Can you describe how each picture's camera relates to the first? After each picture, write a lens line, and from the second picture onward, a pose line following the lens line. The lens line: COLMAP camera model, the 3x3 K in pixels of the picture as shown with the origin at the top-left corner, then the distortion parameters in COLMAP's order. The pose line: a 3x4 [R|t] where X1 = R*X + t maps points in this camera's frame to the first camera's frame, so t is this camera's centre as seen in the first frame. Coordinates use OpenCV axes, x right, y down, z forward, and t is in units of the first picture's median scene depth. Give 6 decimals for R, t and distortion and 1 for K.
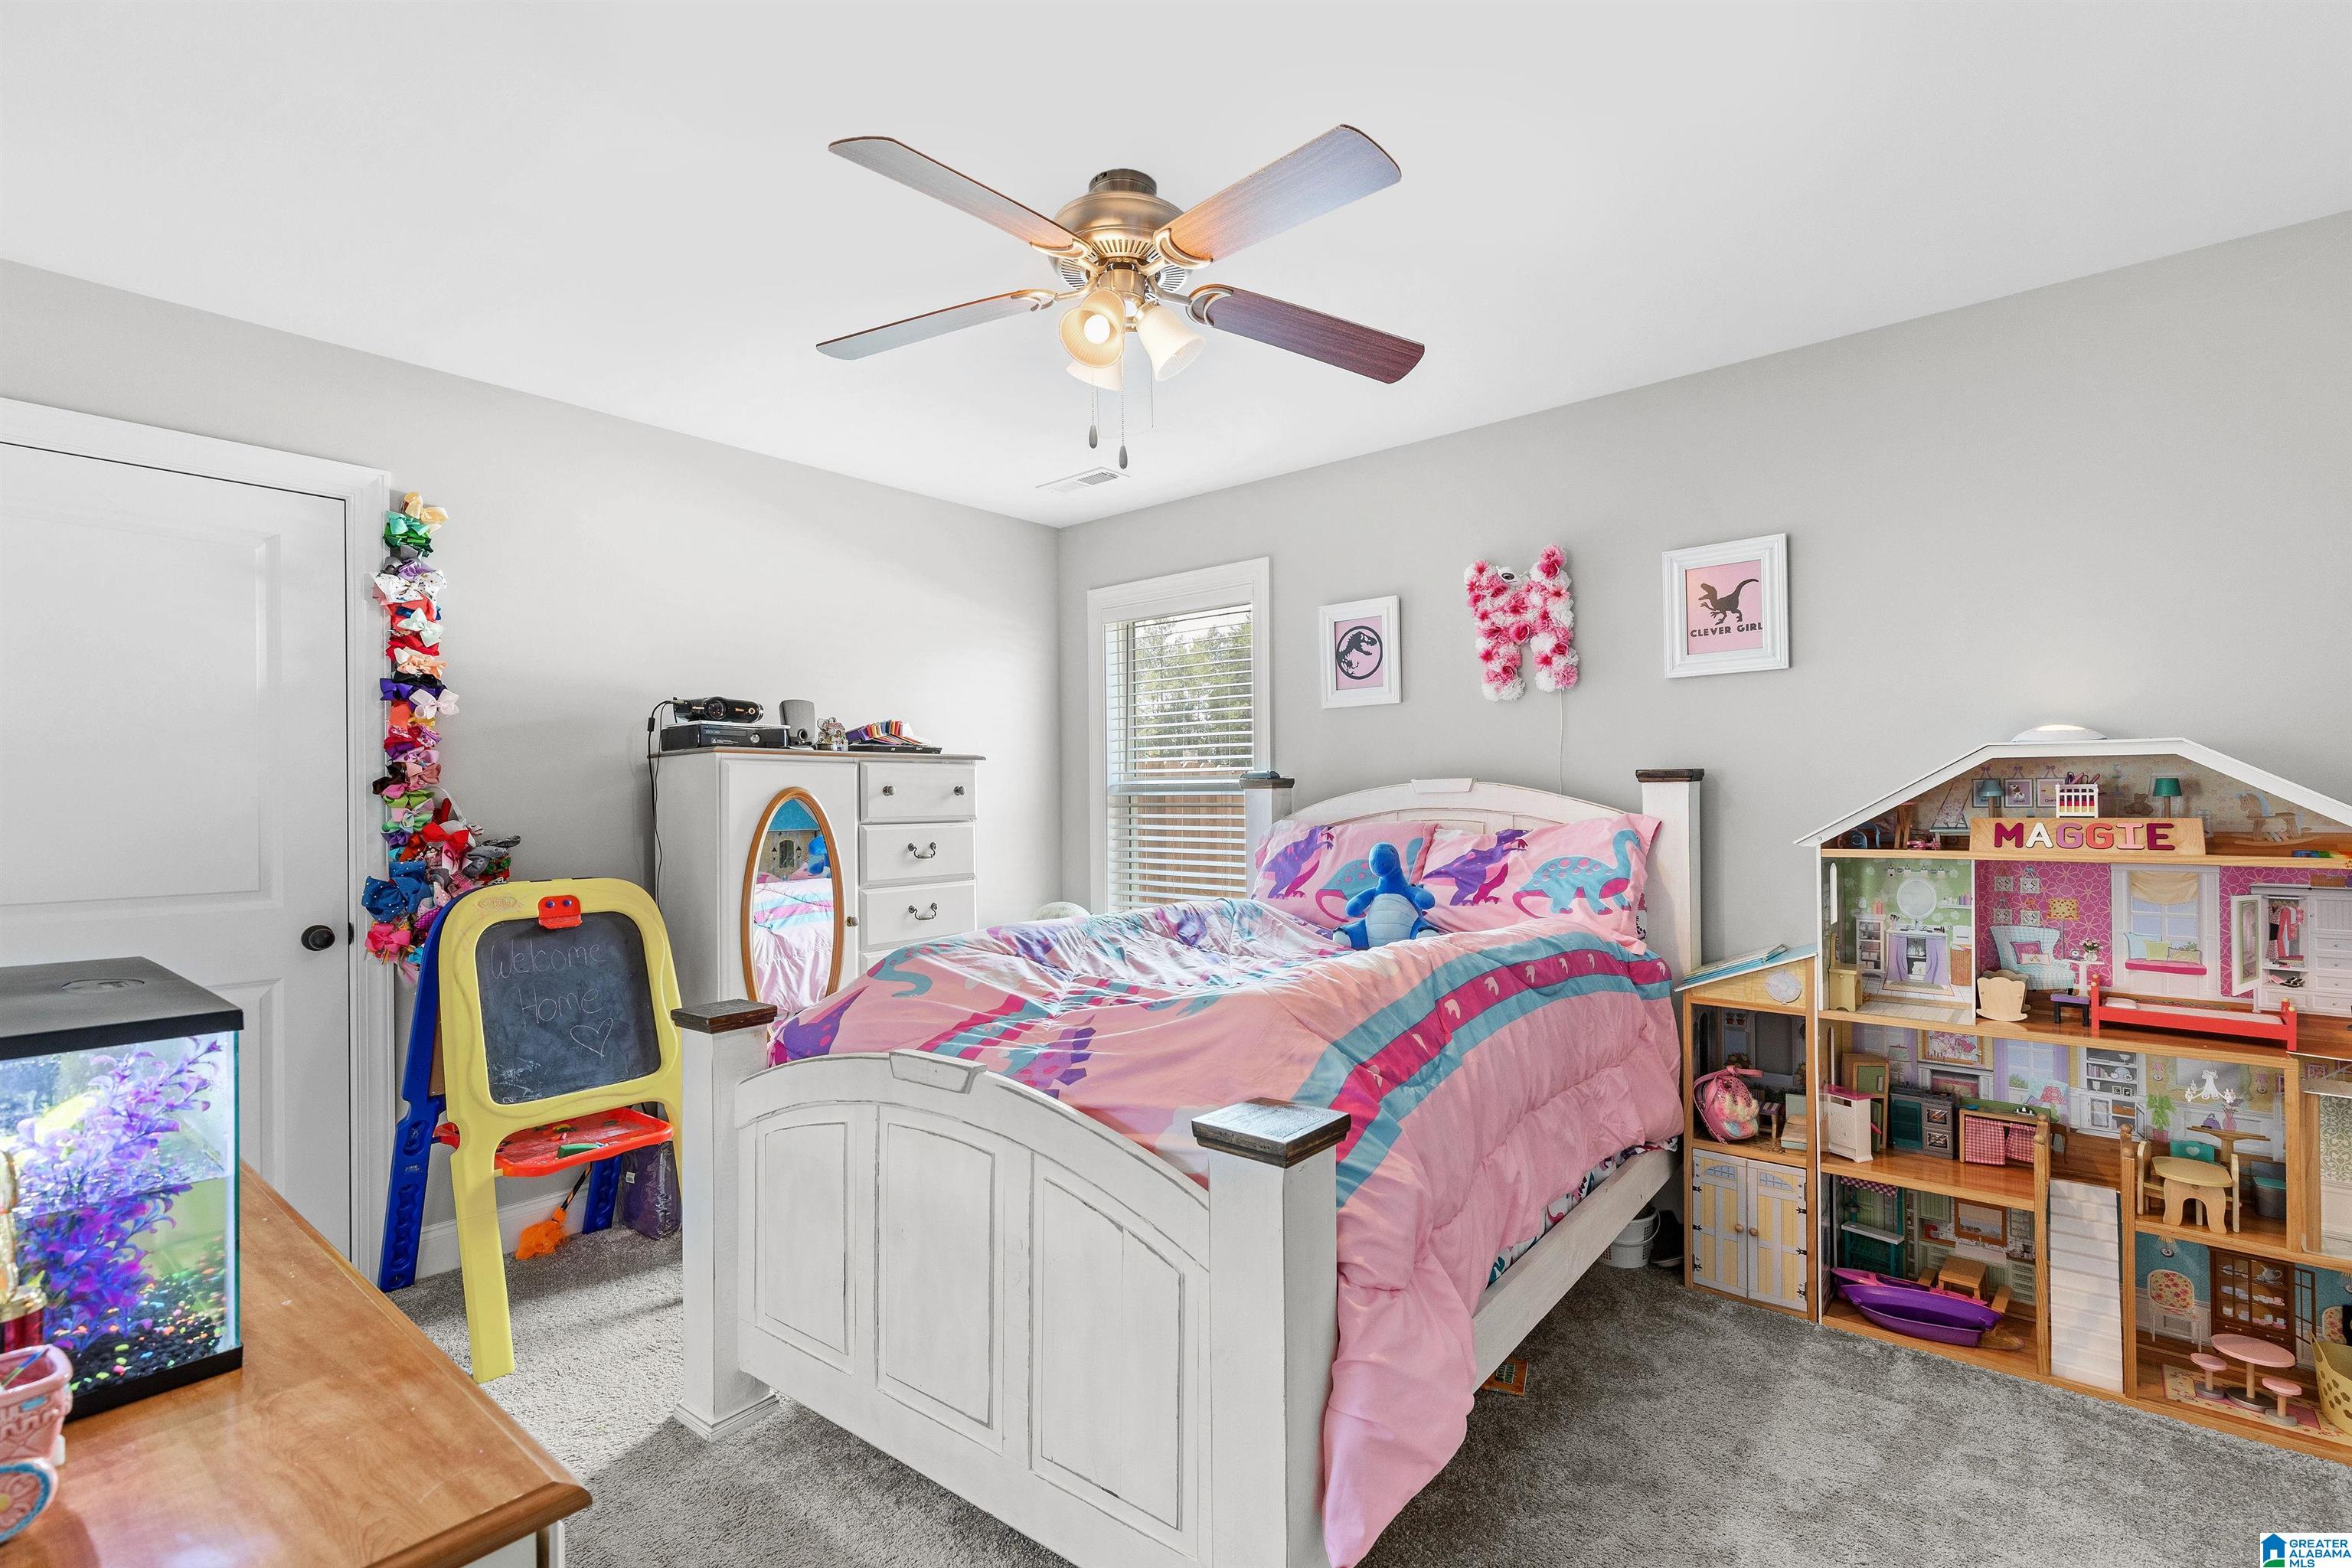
lens RADIAL K [[1093.9, 0, 1176.0], [0, 1093.9, 784.0], [0, 0, 1]] dist [0.023733, 0.000032]
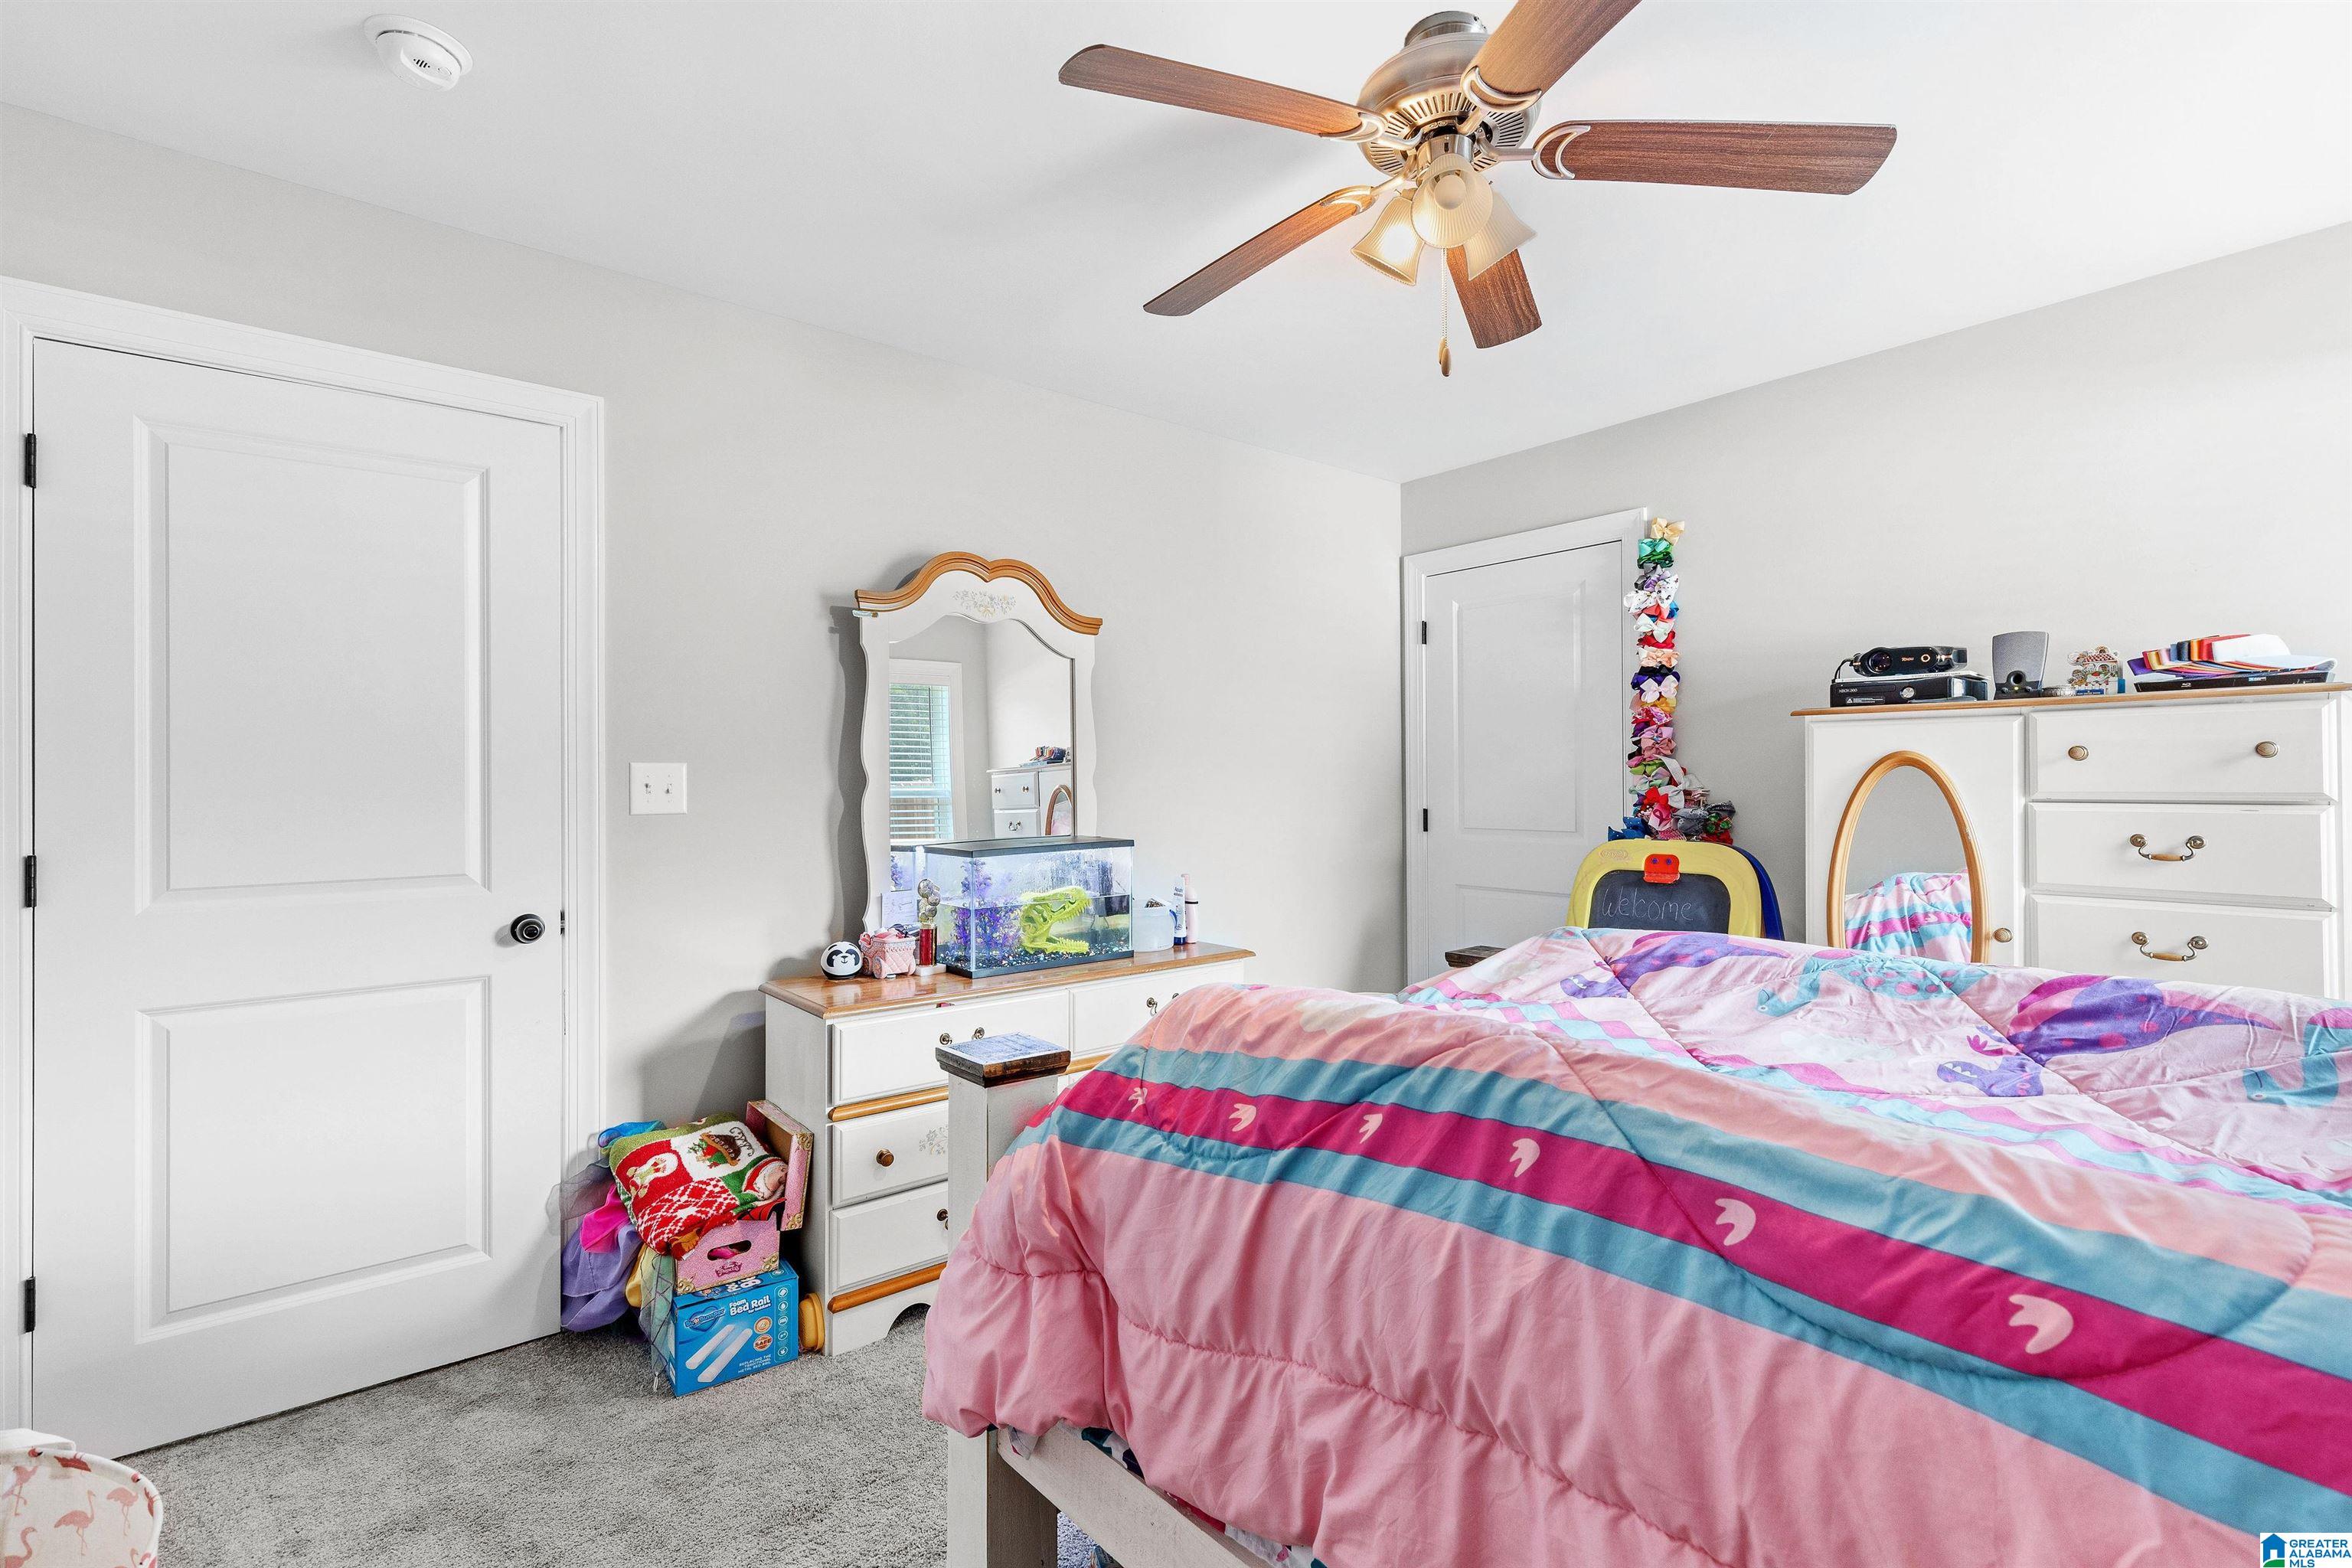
lens RADIAL K [[1093.9, 0, 1176.0], [0, 1093.9, 784.0], [0, 0, 1]] dist [0.023733, 0.000032]
pose [[-0.186733, 0.011193, -0.982347, 0.601963], [0.017618, 0.999812, 0.008043, 0.012114], [0.982253, -0.015805, -0.186895, 0.698674]]
